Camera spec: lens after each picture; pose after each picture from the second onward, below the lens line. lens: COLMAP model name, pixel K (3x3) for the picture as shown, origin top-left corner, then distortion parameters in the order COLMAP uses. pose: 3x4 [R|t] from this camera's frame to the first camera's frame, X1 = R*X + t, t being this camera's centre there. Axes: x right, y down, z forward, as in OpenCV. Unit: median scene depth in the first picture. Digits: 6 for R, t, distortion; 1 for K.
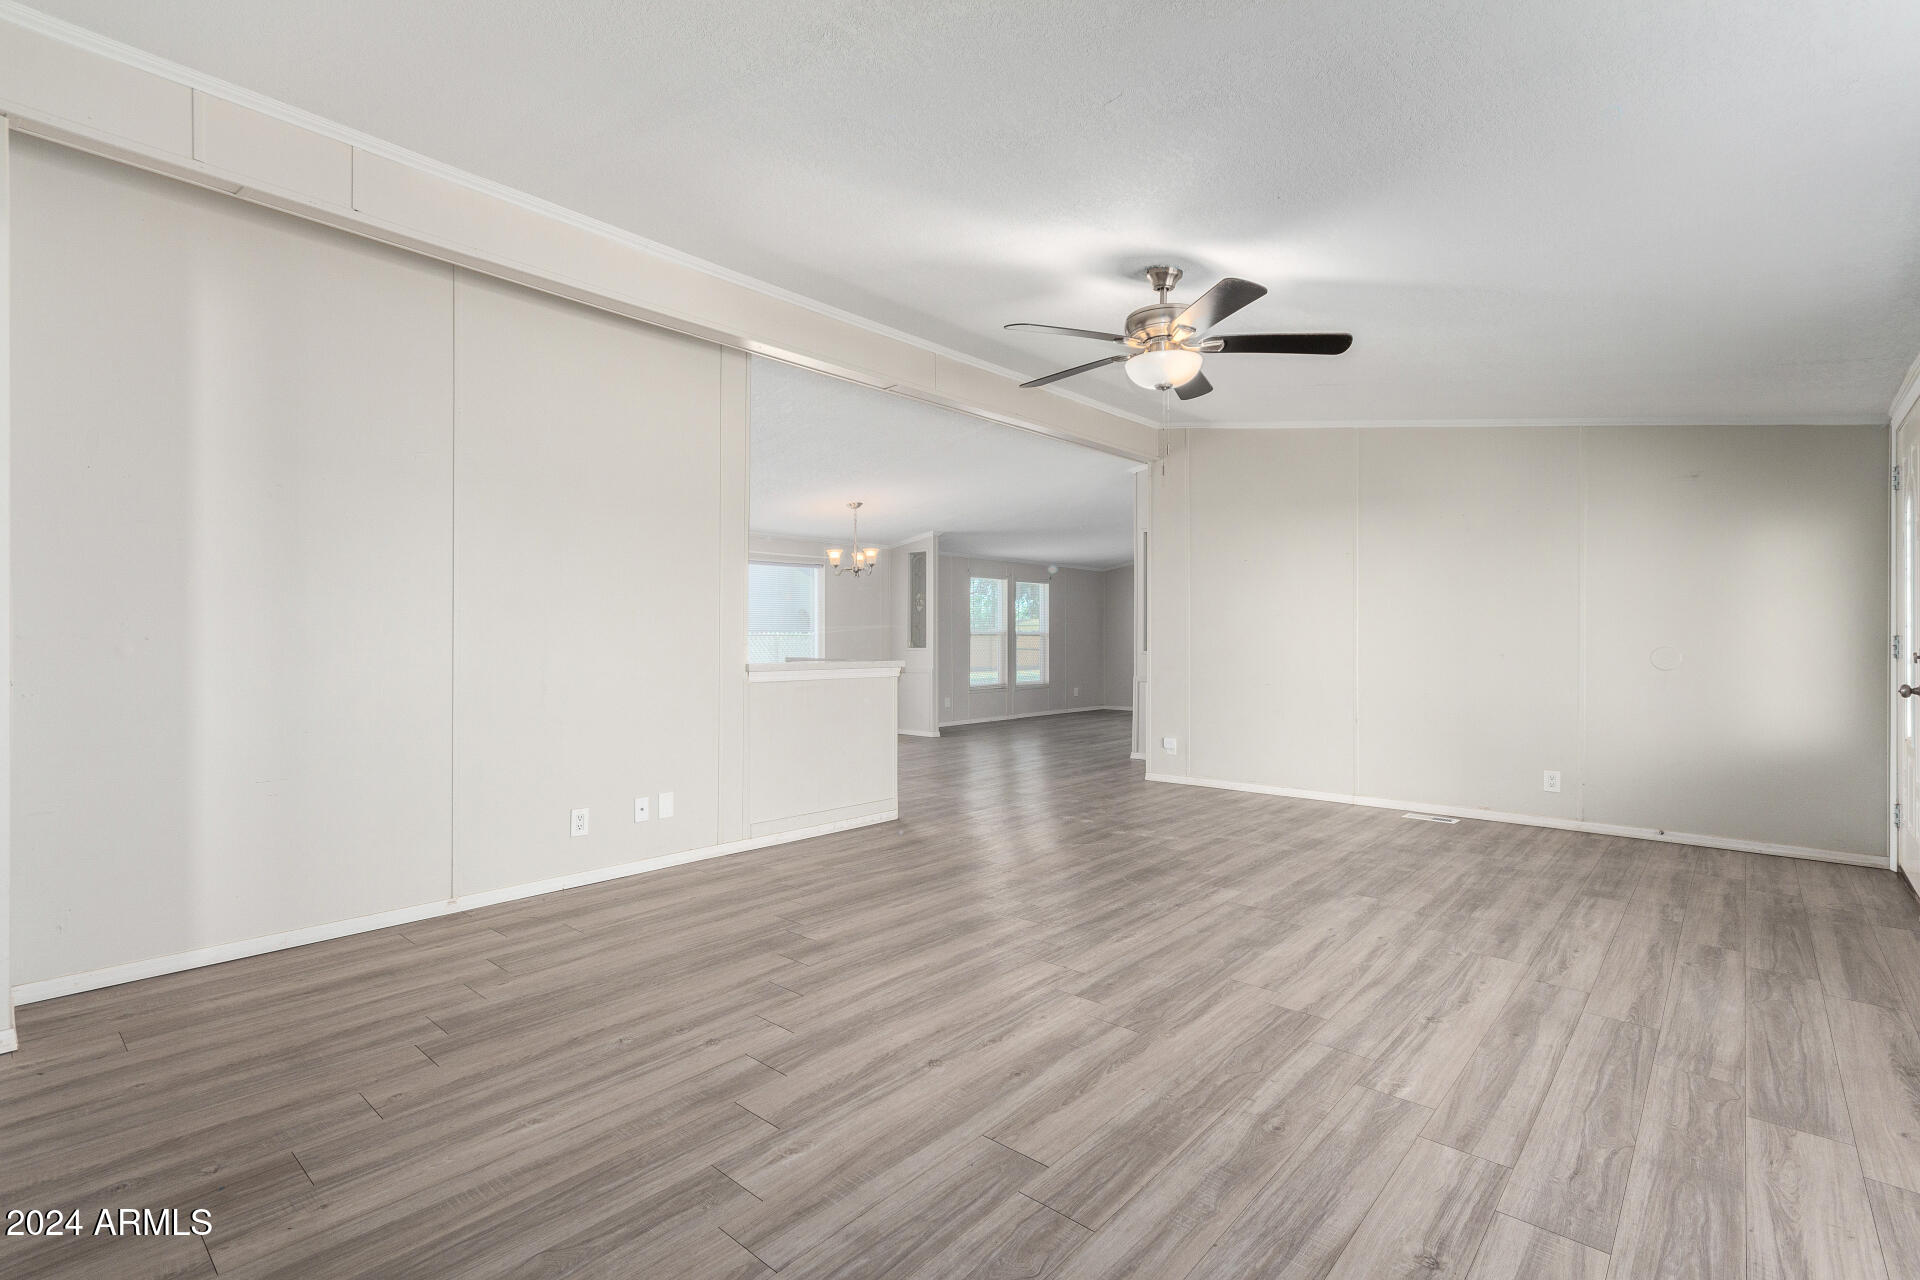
lens RADIAL K [[892.7, 0, 958.3], [0, 892.7, 641.6], [0, 0, 1]] dist [0.009040, -0.000329]
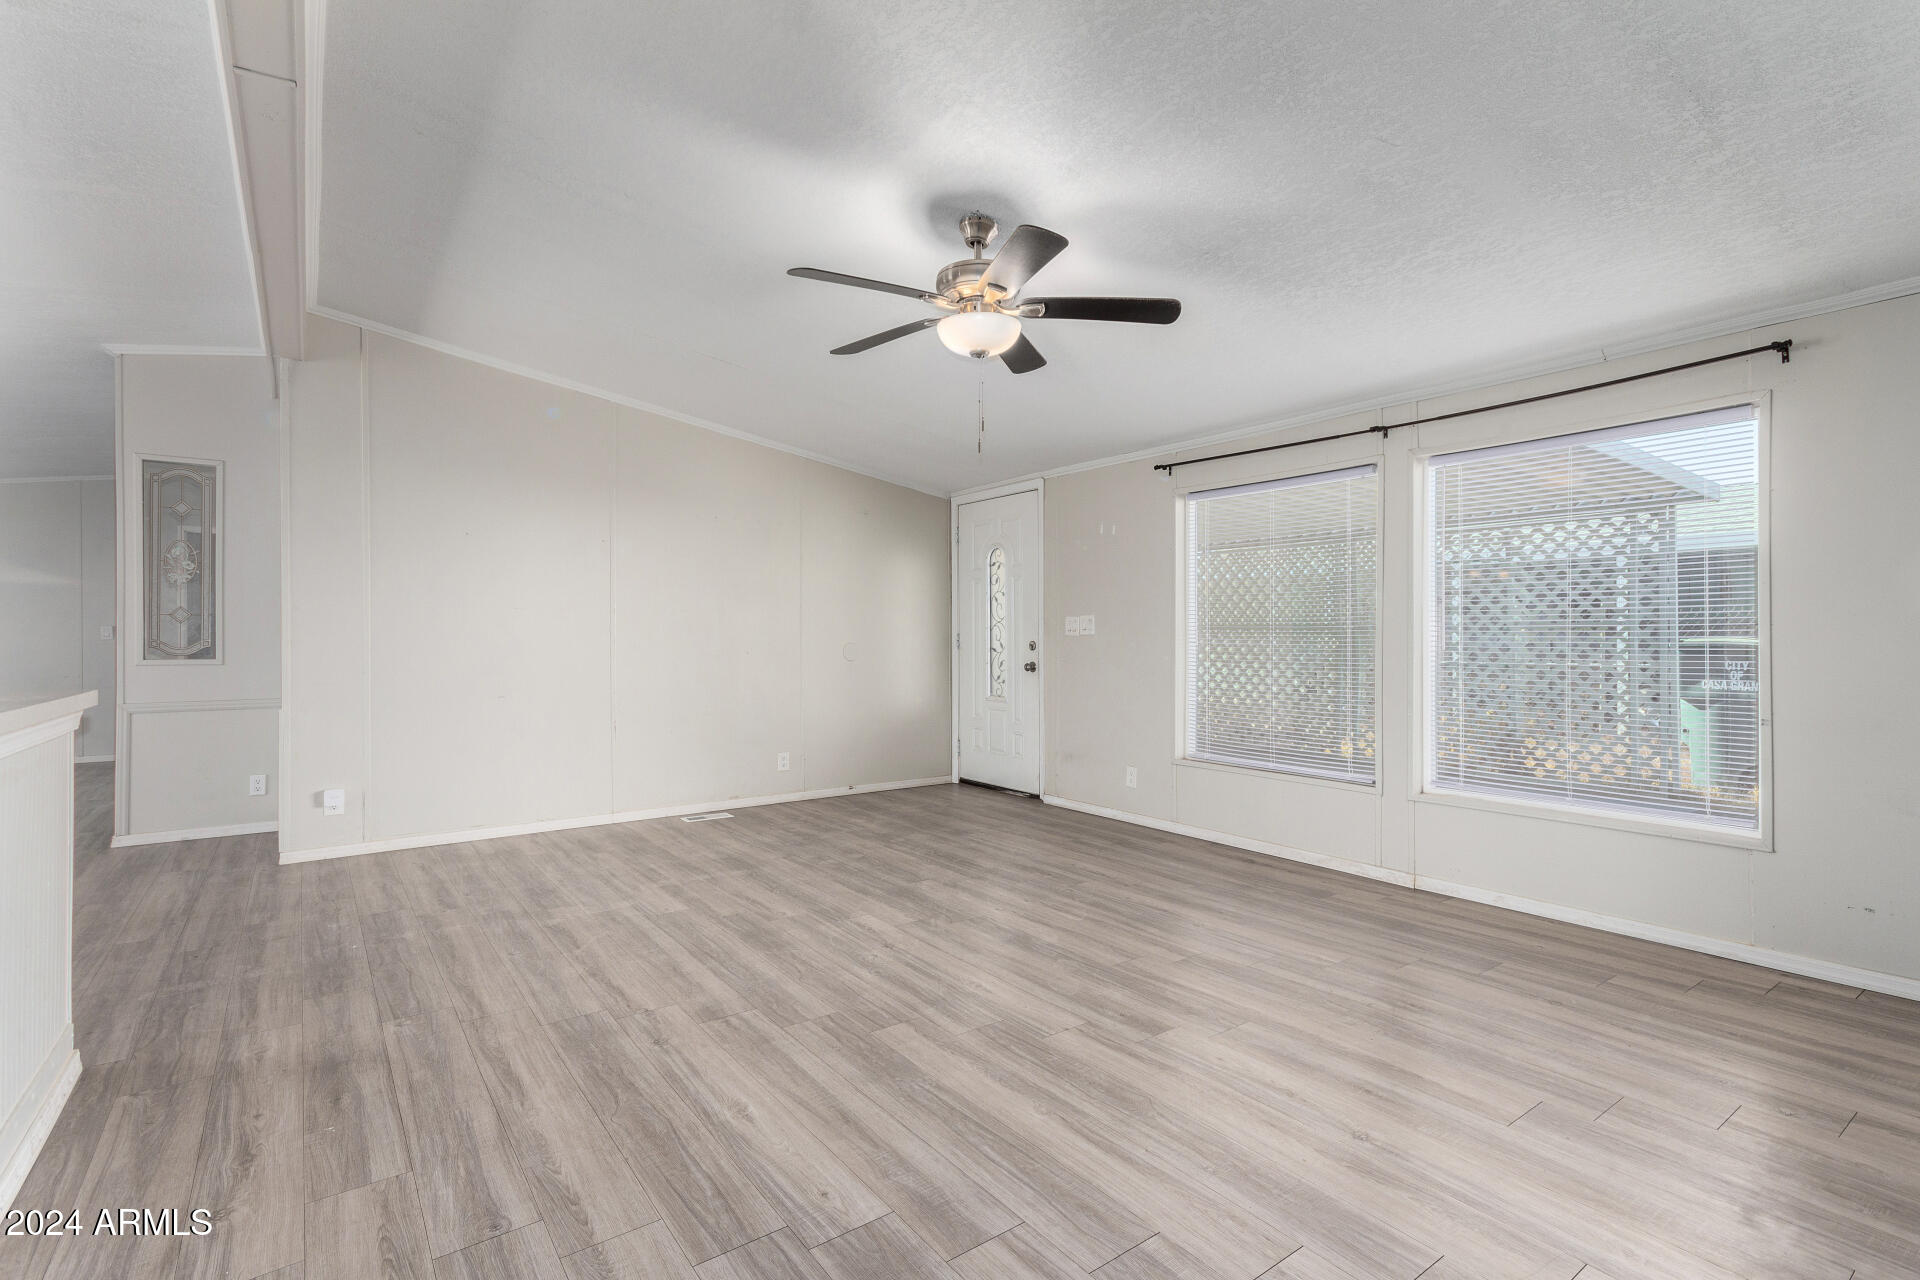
lens RADIAL K [[892.7, 0, 965.7], [0, 892.7, 635.9], [0, 0, 1]] dist [0.009040, -0.000329]
pose [[0.211091, 0.001760, 0.977465, -0.592321], [0.006893, 0.999971, -0.003289, -0.001881], [-0.977442, 0.007431, 0.211073, 0.751866]]
